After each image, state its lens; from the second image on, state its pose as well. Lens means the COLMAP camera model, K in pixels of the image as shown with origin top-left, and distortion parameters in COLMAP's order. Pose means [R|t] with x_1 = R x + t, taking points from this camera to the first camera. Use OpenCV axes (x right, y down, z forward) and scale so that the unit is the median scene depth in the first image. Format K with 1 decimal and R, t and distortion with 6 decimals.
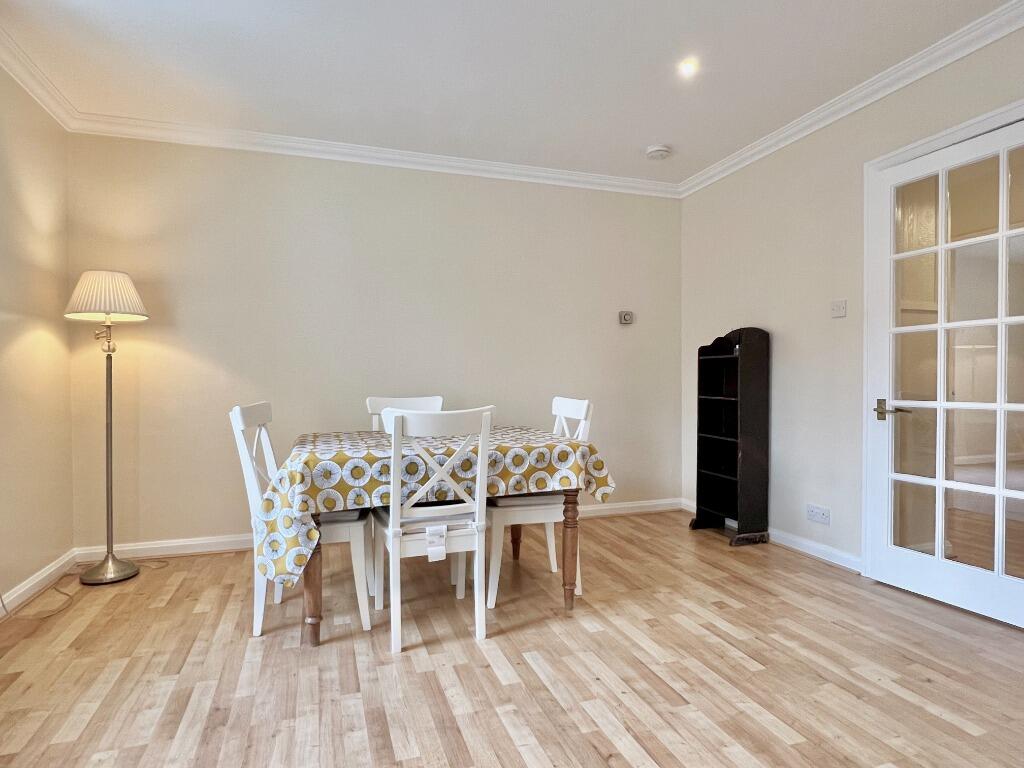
lens RADIAL K [[574.8, 0, 512.0], [0, 574.8, 384.0], [0, 0, 1]] dist [0.006094, 0.000467]
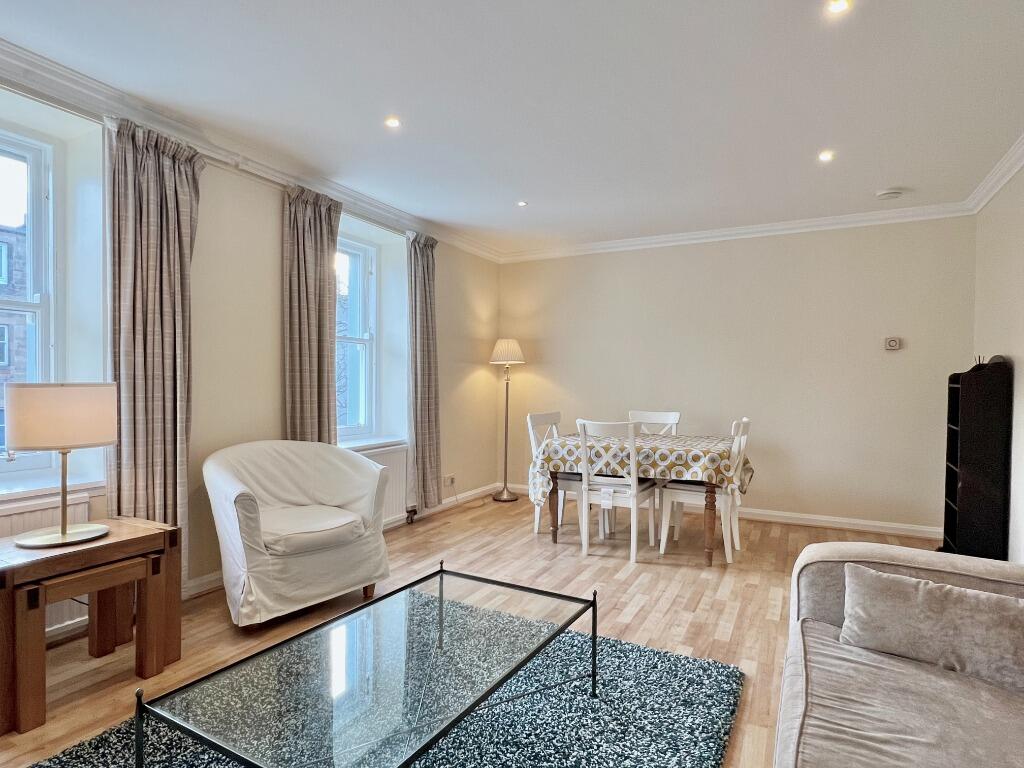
lens RADIAL K [[579.7, 0, 512.0], [0, 579.7, 384.0], [0, 0, 1]] dist [0.002221, -0.000440]
pose [[0.689410, 0.013721, -0.724241, 0.898789], [-0.016647, 0.999857, 0.003095, -0.065738], [0.724180, 0.009923, 0.689540, -0.396885]]
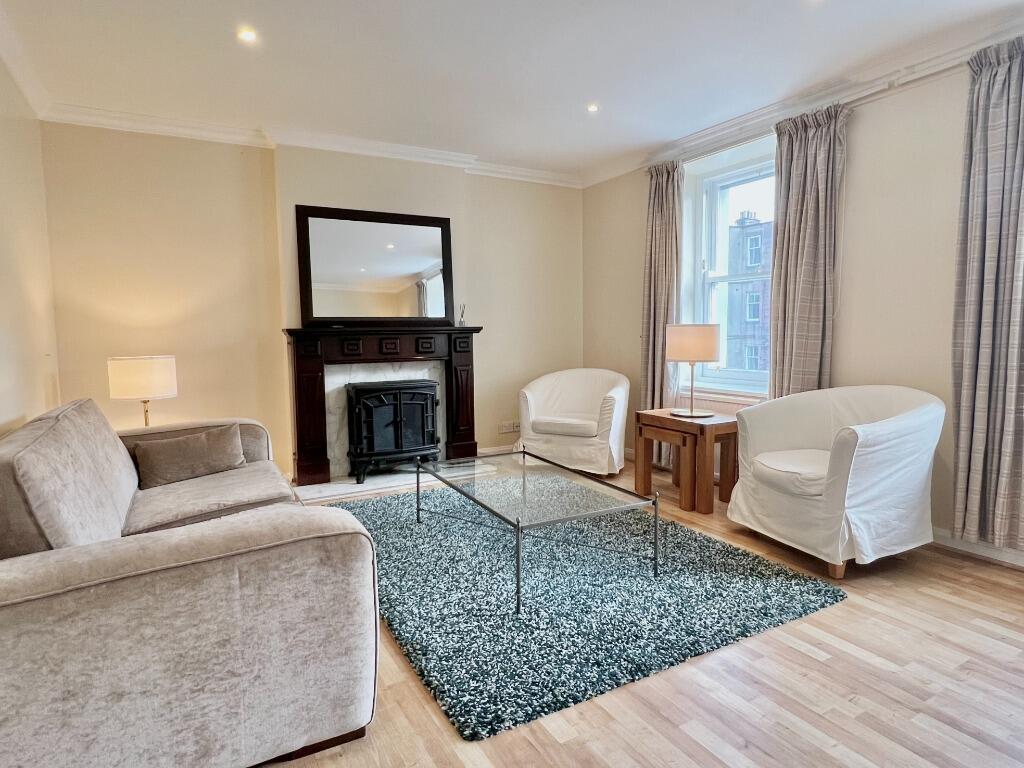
lens RADIAL K [[579.7, 0, 512.0], [0, 579.7, 384.0], [0, 0, 1]] dist [0.002221, -0.000440]
pose [[-0.982082, 0.033176, -0.185509, 0.505576], [0.014641, 0.994839, 0.100406, -0.058038], [0.187883, 0.095891, -0.977499, 1.268522]]
